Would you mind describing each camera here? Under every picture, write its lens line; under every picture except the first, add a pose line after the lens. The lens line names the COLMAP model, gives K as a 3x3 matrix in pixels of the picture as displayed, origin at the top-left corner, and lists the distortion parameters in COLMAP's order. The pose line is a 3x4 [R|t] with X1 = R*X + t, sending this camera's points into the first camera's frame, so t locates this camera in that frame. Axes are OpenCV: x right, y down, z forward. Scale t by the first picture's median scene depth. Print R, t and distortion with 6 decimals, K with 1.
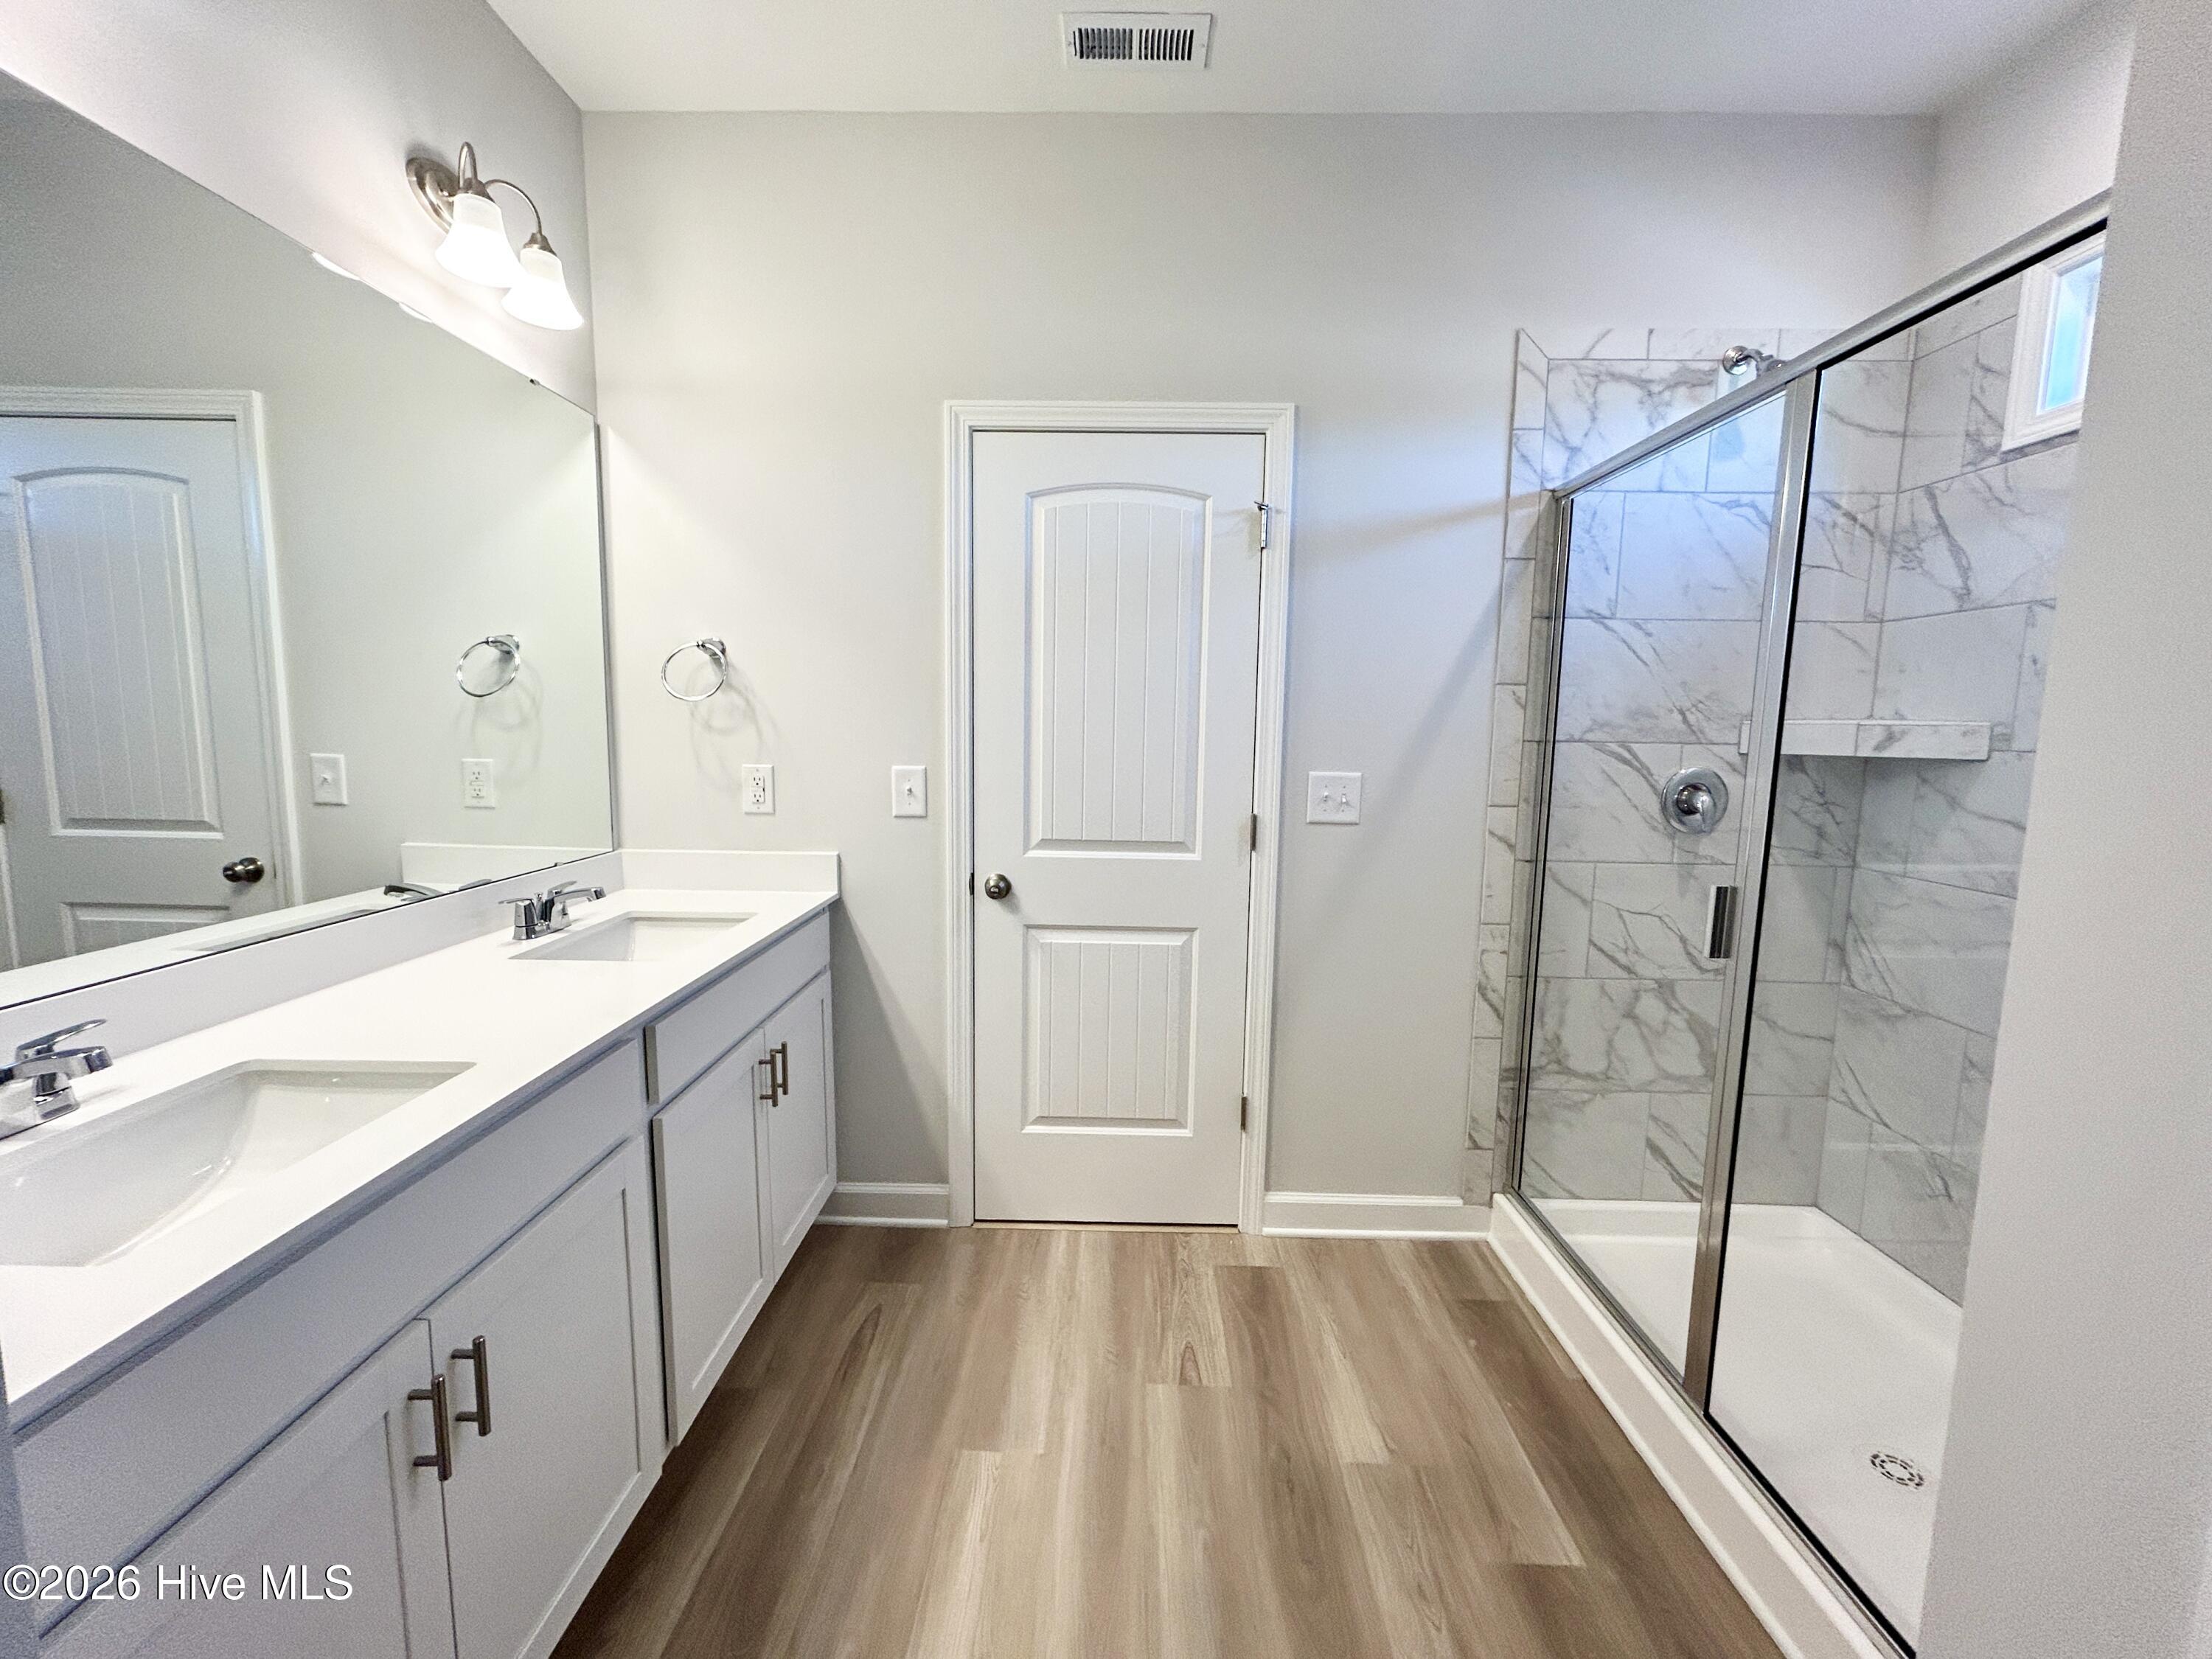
lens RADIAL K [[892.2, 0, 1102.9], [0, 892.2, 823.6], [0, 0, 1]] dist [-0.001761, 0.001157]
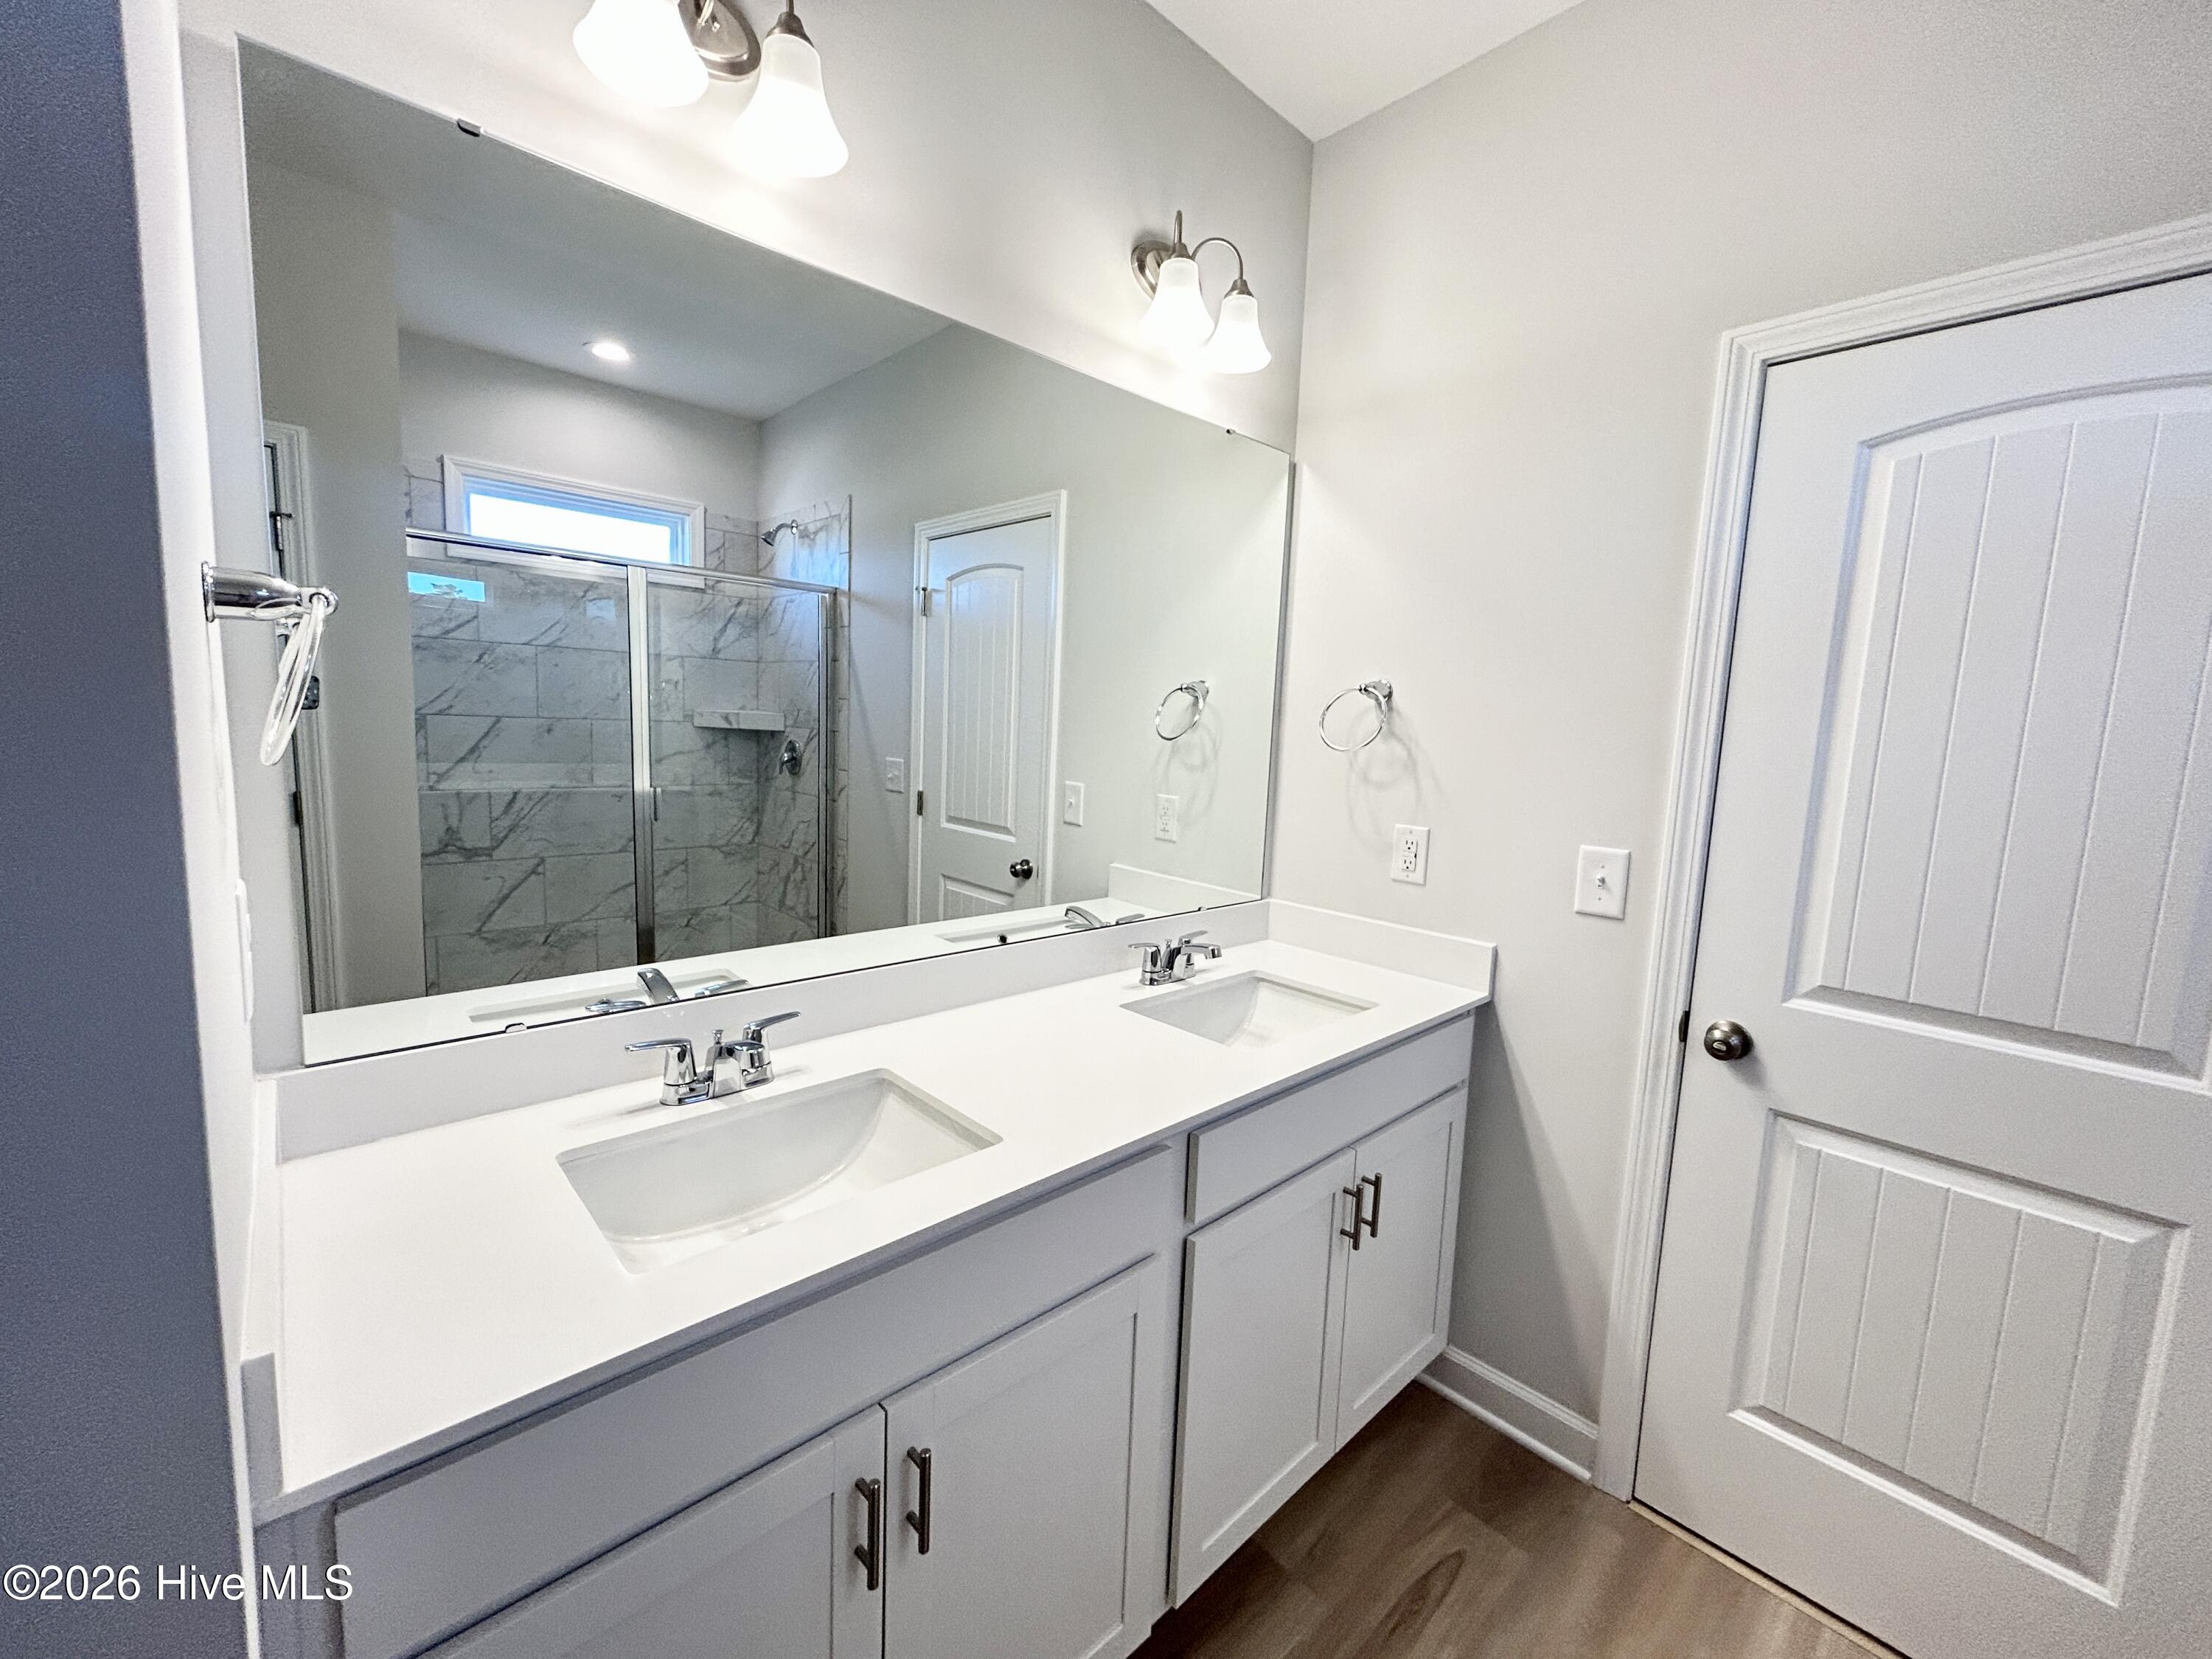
lens RADIAL K [[892.2, 0, 1102.9], [0, 892.2, 823.6], [0, 0, 1]] dist [-0.001761, 0.001157]
pose [[0.695729, 0.094744, -0.712029, 0.016989], [-0.112013, 0.993447, 0.022741, -0.056553], [0.709517, 0.063935, 0.701782, 0.195109]]
